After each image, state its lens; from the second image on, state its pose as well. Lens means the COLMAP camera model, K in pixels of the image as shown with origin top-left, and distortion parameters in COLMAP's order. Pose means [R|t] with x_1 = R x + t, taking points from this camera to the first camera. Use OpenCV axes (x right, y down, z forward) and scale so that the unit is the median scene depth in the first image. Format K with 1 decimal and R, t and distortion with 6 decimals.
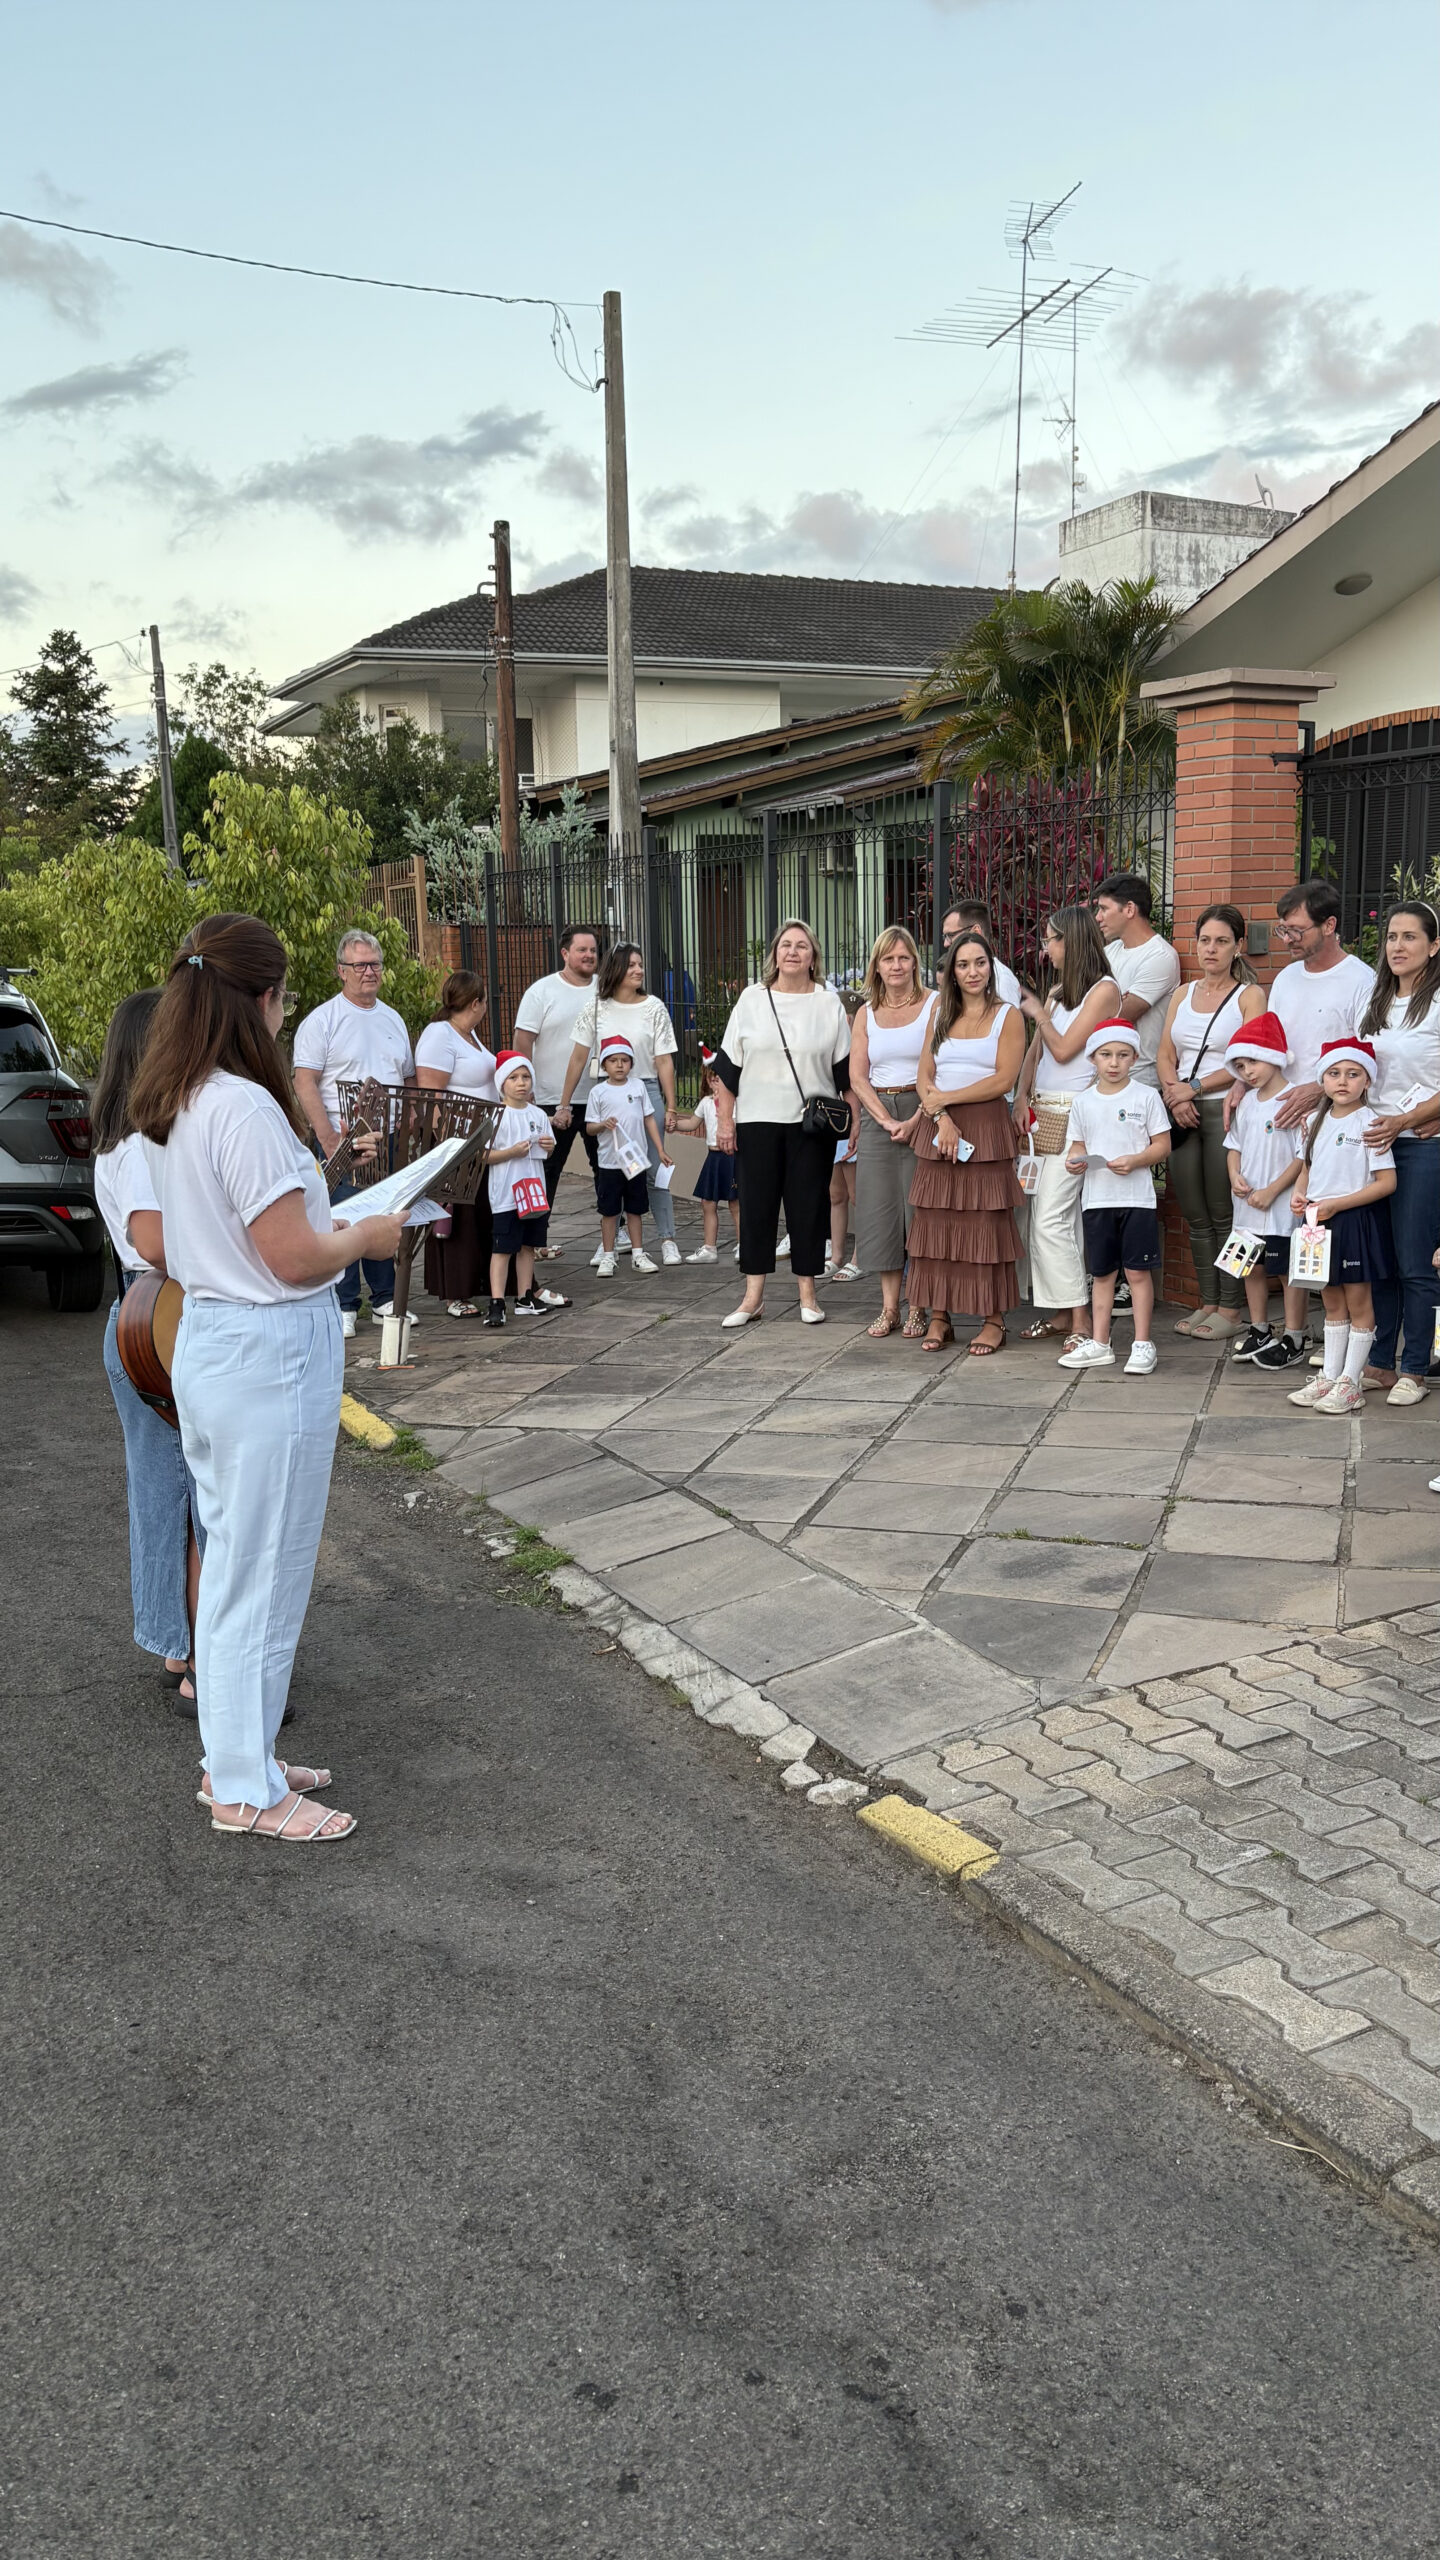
lens RADIAL K [[2034.1, 0, 643.3], [0, 2034.1, 1274.6], [0, 0, 1]] dist [0.059276, -0.029510]
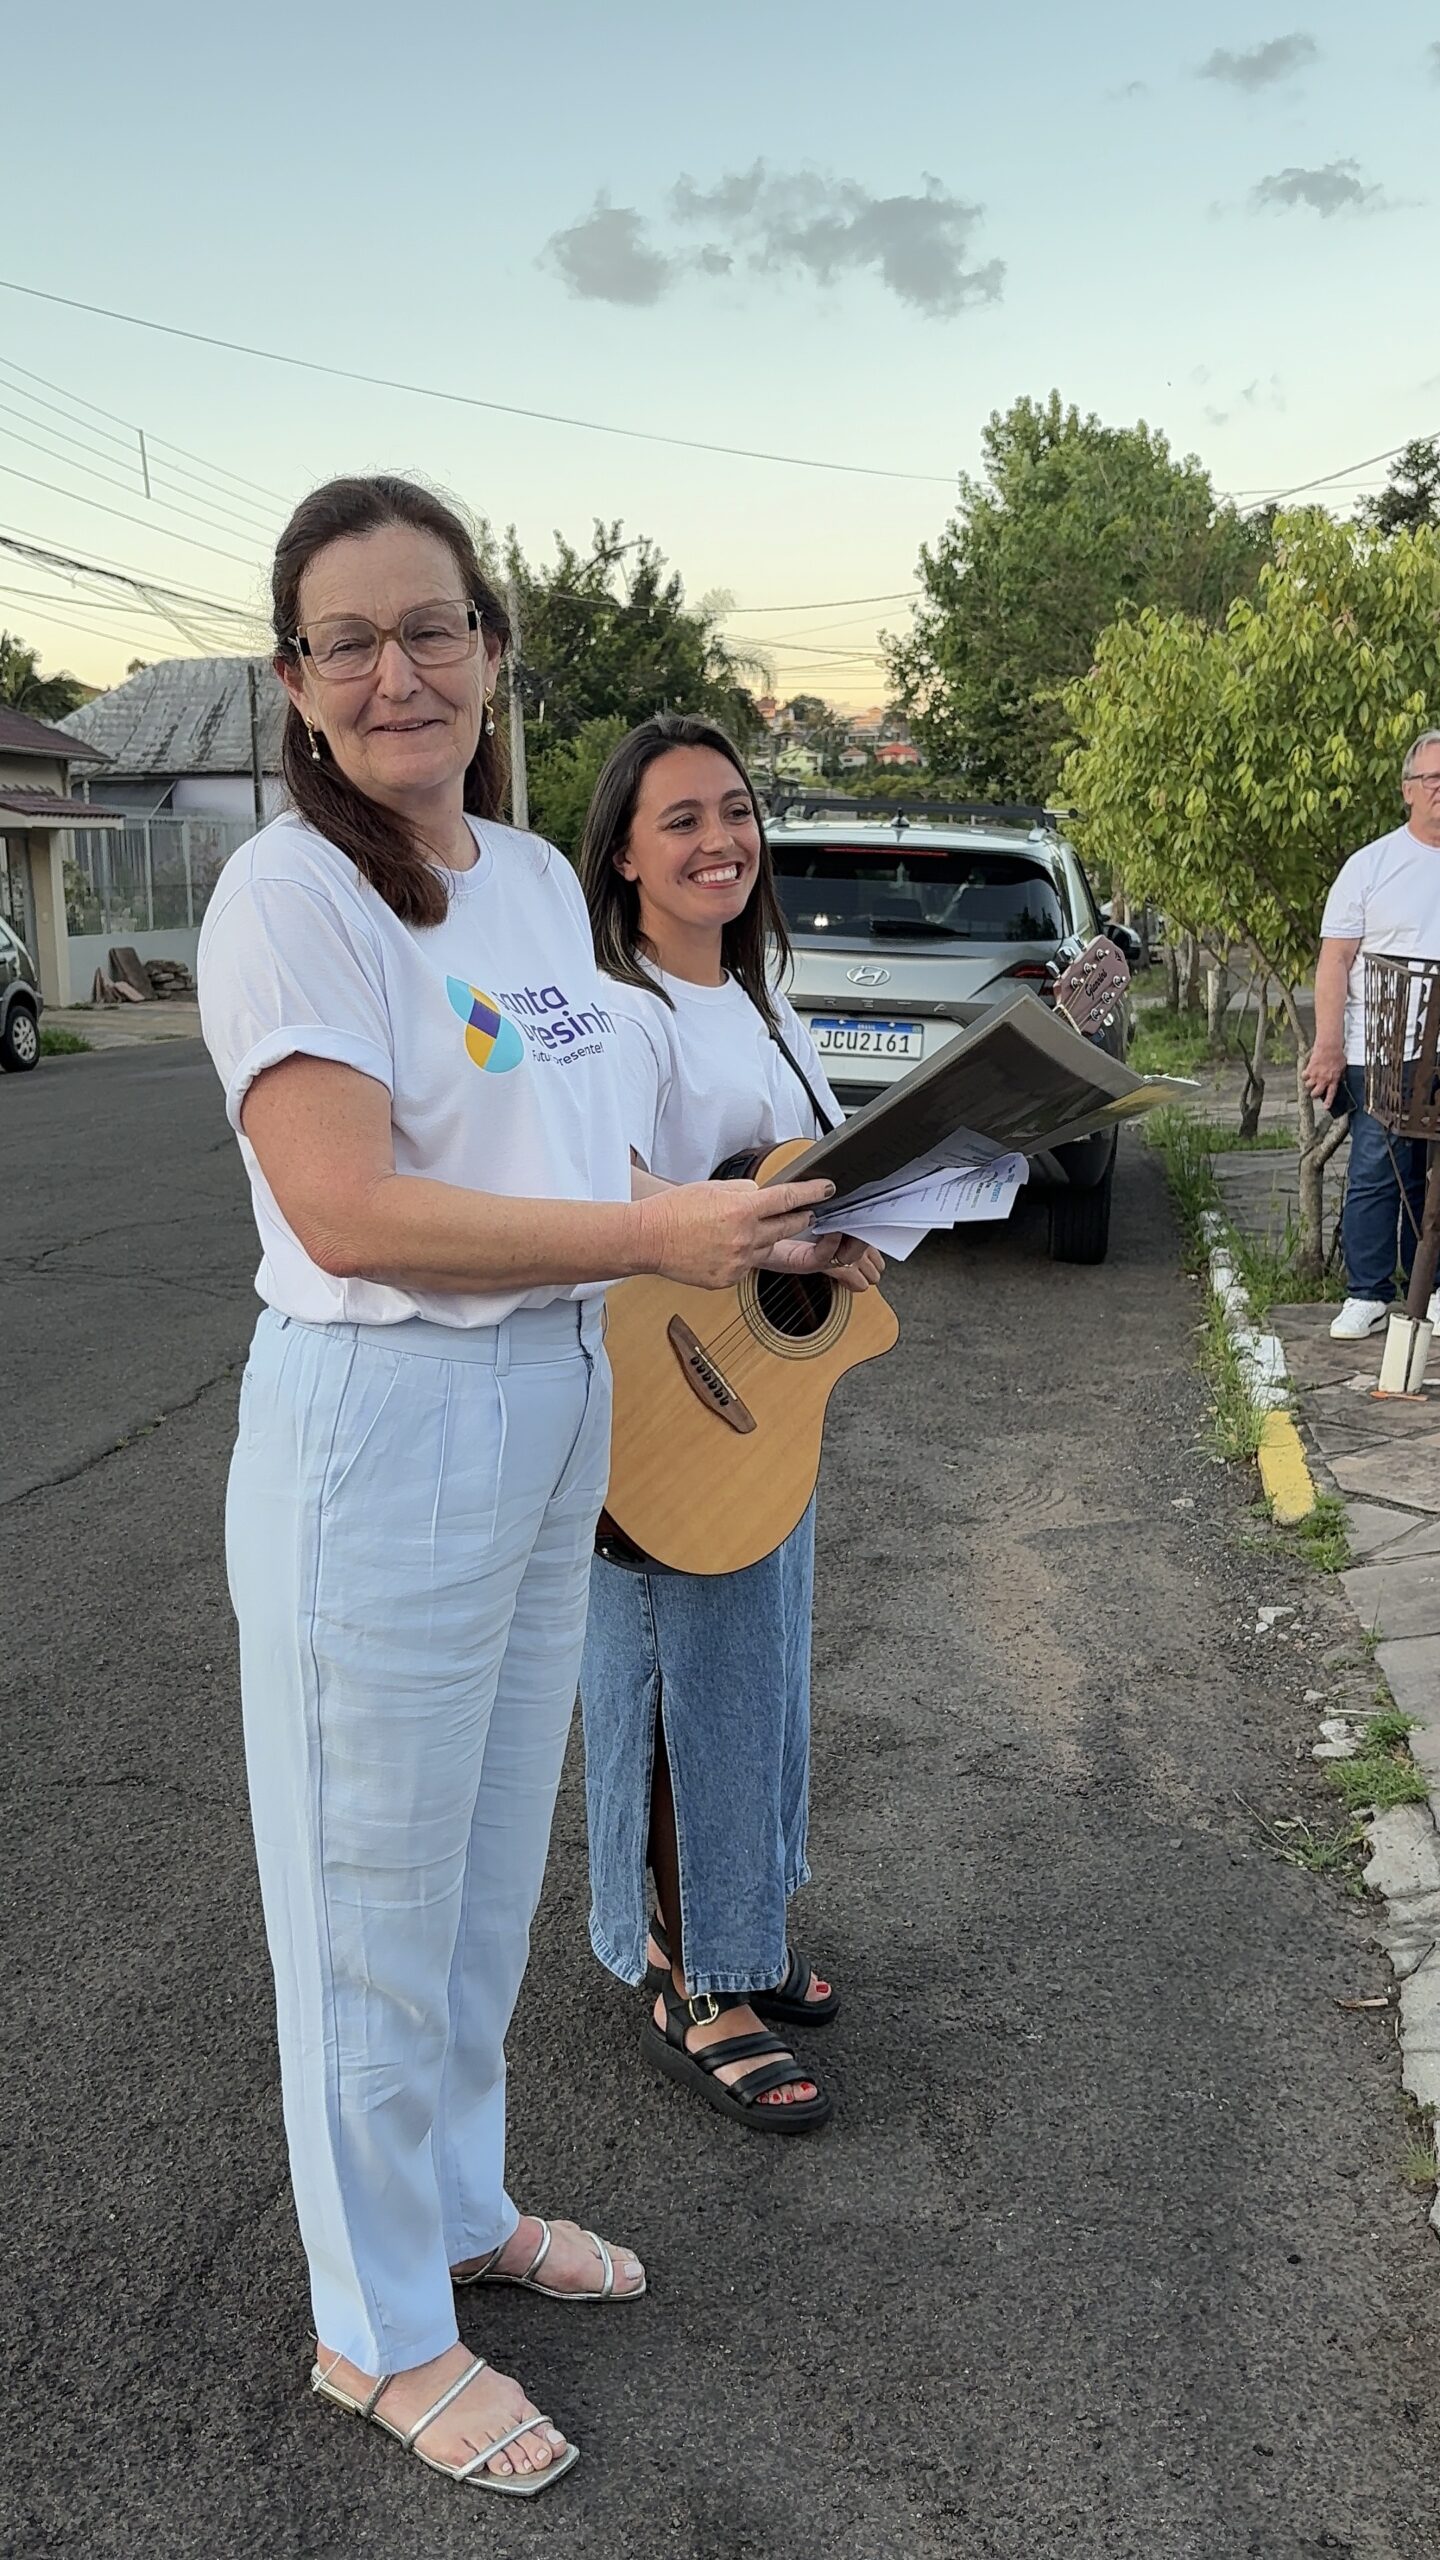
lens RADIAL K [[2184.3, 0, 721.9], [0, 2184.3, 1285.6], [0, 0, 1]] dist [-0.003766, -0.029208]
pose [[0.801892, 0.109242, -0.587397, 0.159699], [-0.089373, 0.994013, 0.062854, -0.020190], [0.590747, 0.002095, 0.806854, 0.450886]]
